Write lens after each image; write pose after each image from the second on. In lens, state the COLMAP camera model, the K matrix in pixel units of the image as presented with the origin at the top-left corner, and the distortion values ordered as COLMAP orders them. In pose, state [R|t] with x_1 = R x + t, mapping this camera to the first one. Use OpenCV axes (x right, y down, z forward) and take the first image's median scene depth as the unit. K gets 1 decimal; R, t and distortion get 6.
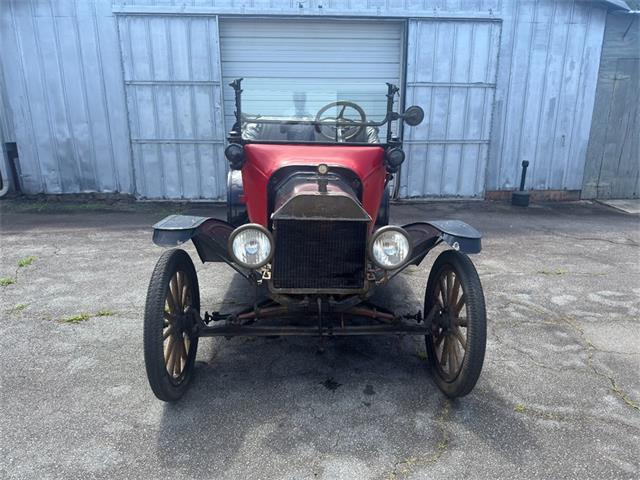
lens RADIAL K [[451.5, 0, 323.2], [0, 451.5, 242.6], [0, 0, 1]] dist [0.038183, -0.056329]
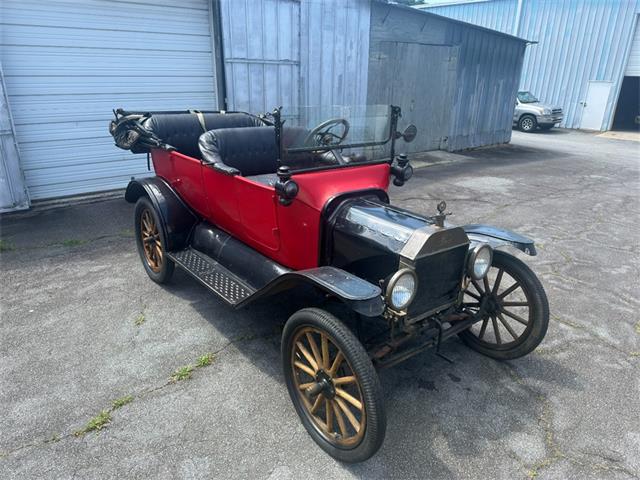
lens RADIAL K [[451.5, 0, 315.0], [0, 451.5, 244.9], [0, 0, 1]] dist [0.038183, -0.056329]
pose [[0.816969, -0.197950, 0.541644, -0.435064], [0.137445, 0.979012, 0.150480, -0.139687], [-0.560064, -0.048492, 0.827029, 0.126111]]
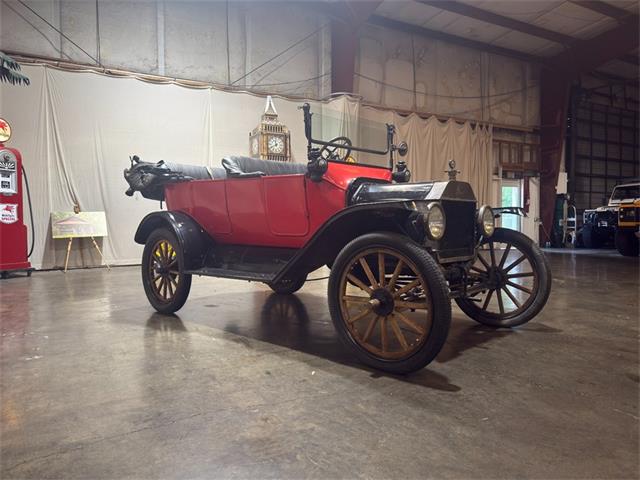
lens RADIAL K [[451.5, 0, 324.2], [0, 451.5, 242.6], [0, 0, 1]] dist [0.038183, -0.056329]
pose [[0.727752, -0.057934, 0.683390, -0.601670], [0.204978, 0.969256, -0.136116, 0.083804], [-0.654493, 0.239138, 0.717253, 0.169613]]
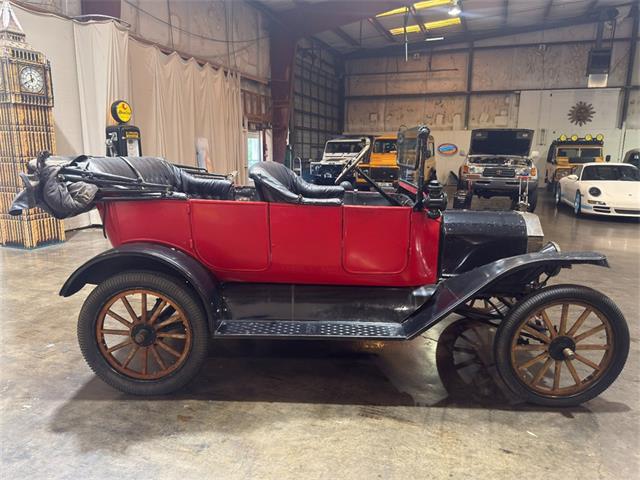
lens RADIAL K [[451.5, 0, 321.3], [0, 451.5, 242.5], [0, 0, 1]] dist [0.038183, -0.056329]
pose [[0.091353, -0.218190, 0.971621, -0.760332], [0.251815, 0.949052, 0.189446, -0.234096], [-0.963454, 0.227362, 0.141642, 0.725782]]
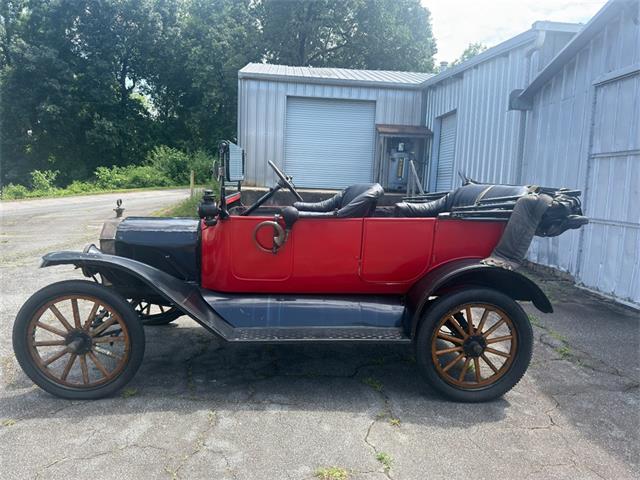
lens RADIAL K [[451.5, 0, 320.1], [0, 451.5, 244.0], [0, 0, 1]] dist [0.038183, -0.056329]
pose [[0.019456, 0.122535, -0.992273, 0.774198], [-0.301195, 0.947074, 0.111048, -0.203437], [0.953364, 0.296708, 0.055333, 0.798035]]
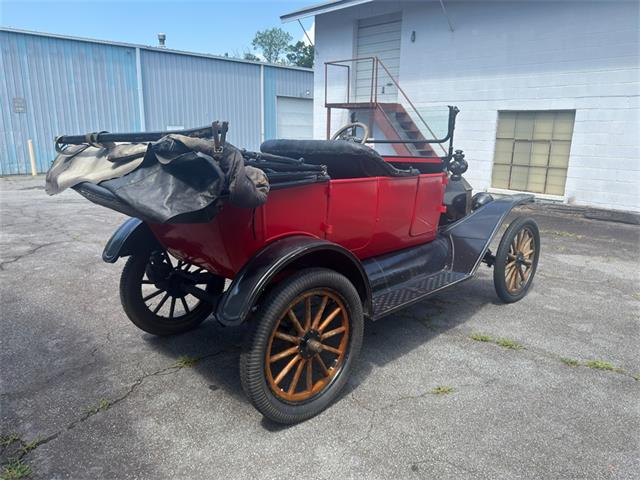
lens RADIAL K [[451.5, 0, 325.4], [0, 451.5, 237.9], [0, 0, 1]] dist [0.038183, -0.056329]
pose [[-0.661591, -0.182909, 0.727215, -0.573710], [0.179849, 0.902783, 0.390688, -0.370180], [-0.727978, 0.389265, -0.564377, 1.314780]]
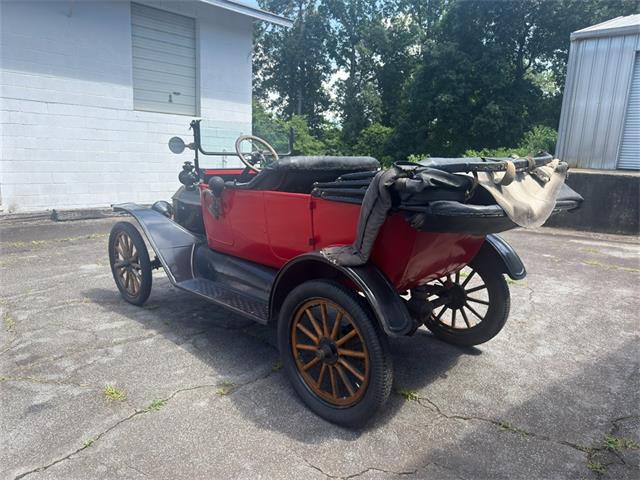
lens RADIAL K [[451.5, 0, 318.7], [0, 451.5, 242.7], [0, 0, 1]] dist [0.038183, -0.056329]
pose [[-0.736642, 0.099103, -0.668983, 0.493213], [-0.216430, 0.902634, 0.372035, -0.379050], [0.640716, 0.418844, -0.643469, 1.394790]]
